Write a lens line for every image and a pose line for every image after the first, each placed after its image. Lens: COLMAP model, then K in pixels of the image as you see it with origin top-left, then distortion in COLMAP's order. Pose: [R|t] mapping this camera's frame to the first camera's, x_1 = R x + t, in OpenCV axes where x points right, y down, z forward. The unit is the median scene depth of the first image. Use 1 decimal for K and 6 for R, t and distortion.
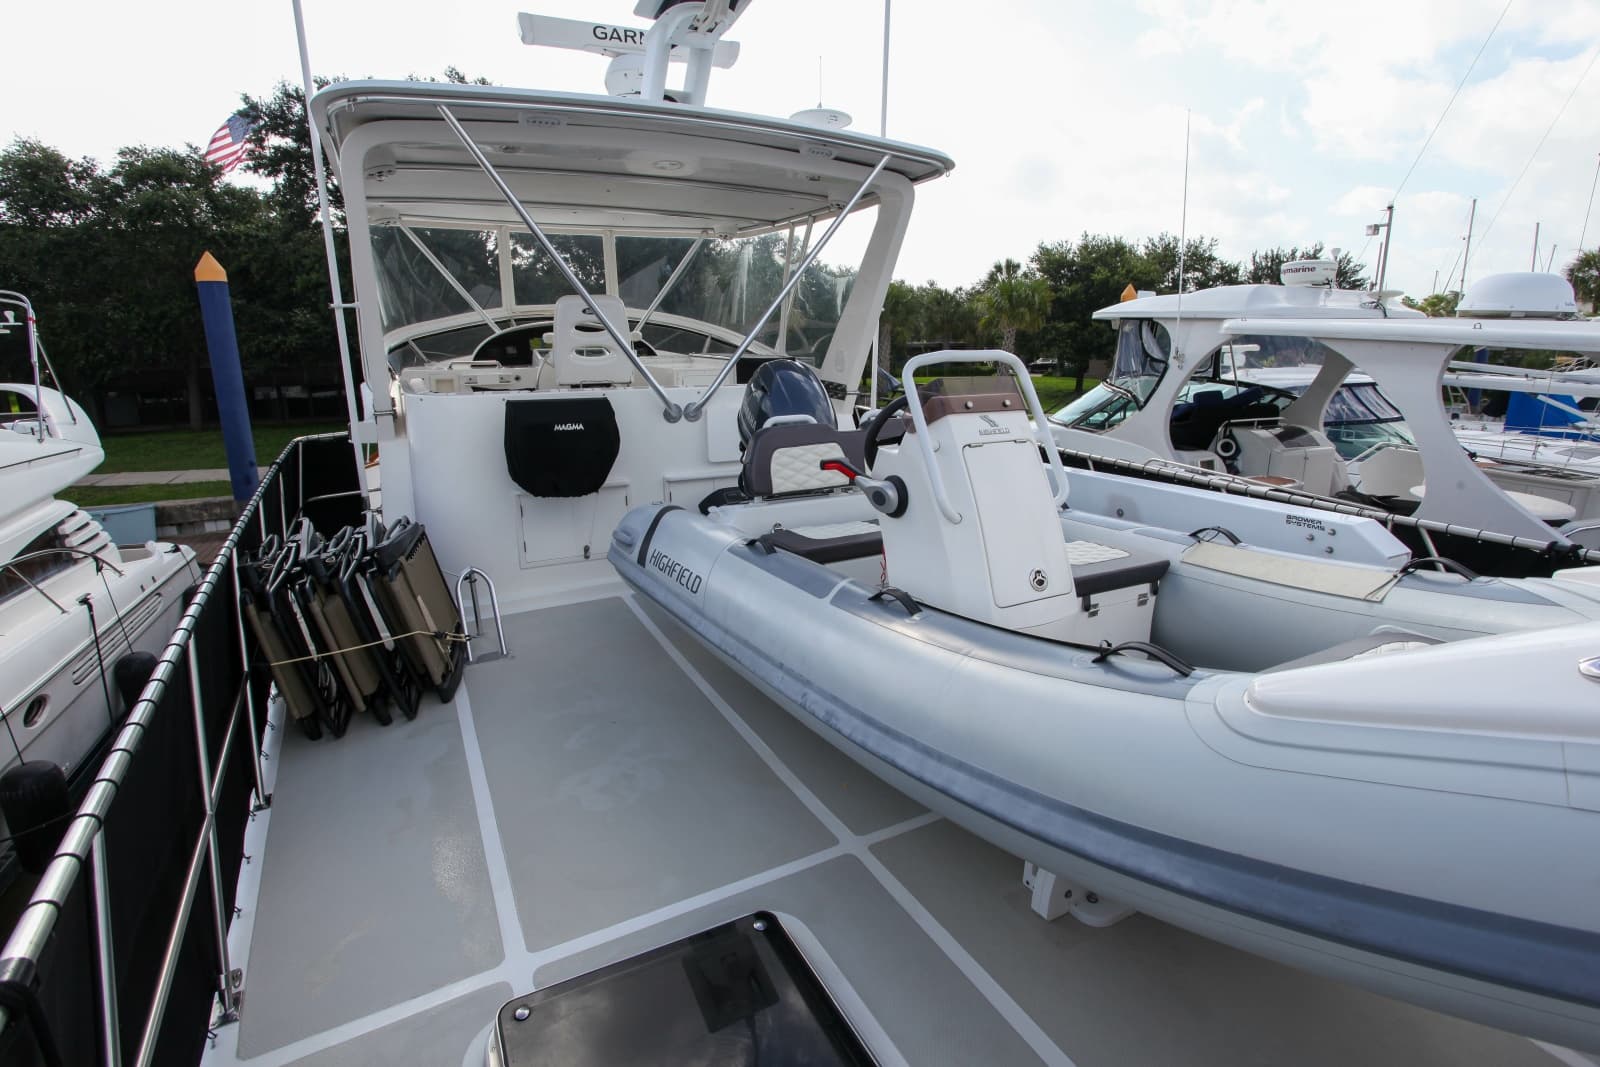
lens RADIAL K [[783.0, 0, 800.0], [0, 783.0, 533.5], [0, 0, 1]] dist [-0.069337, 0.033221]
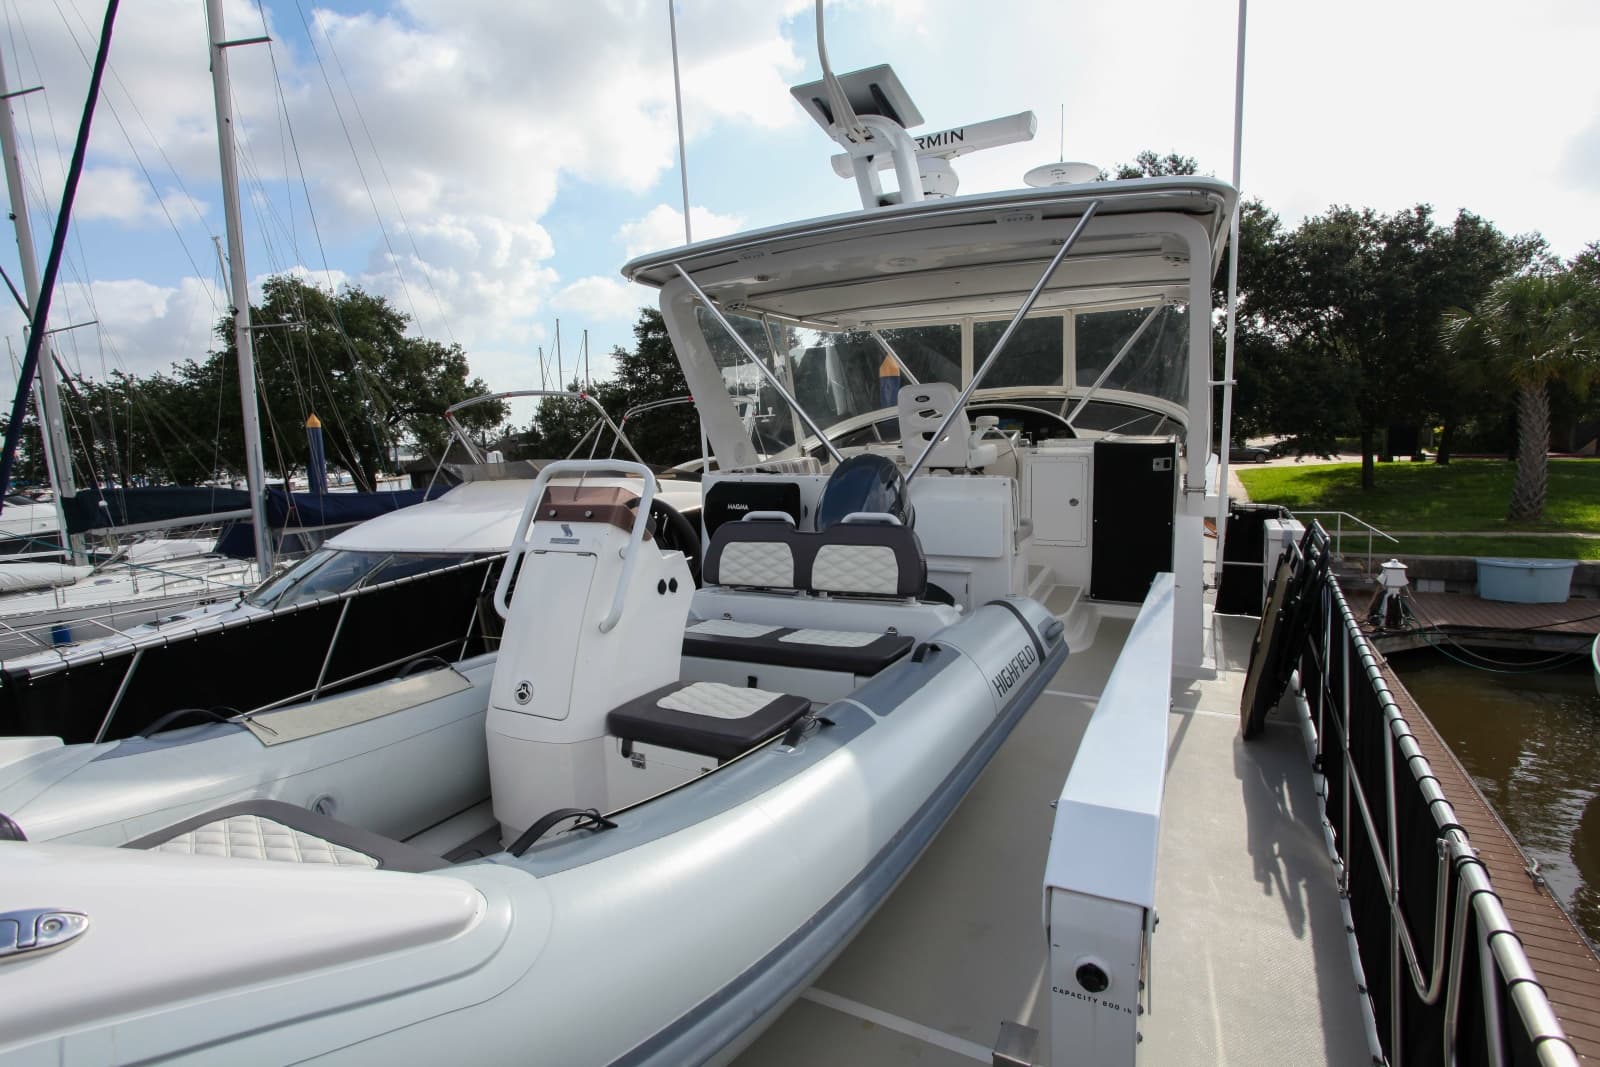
lens RADIAL K [[783.0, 0, 800.0], [0, 783.0, 533.5], [0, 0, 1]] dist [-0.069337, 0.033221]
pose [[0.571382, 0.090174, -0.815715, 0.819333], [-0.160431, 0.987042, -0.003263, -0.122634], [0.804850, 0.132730, 0.578445, 0.438154]]
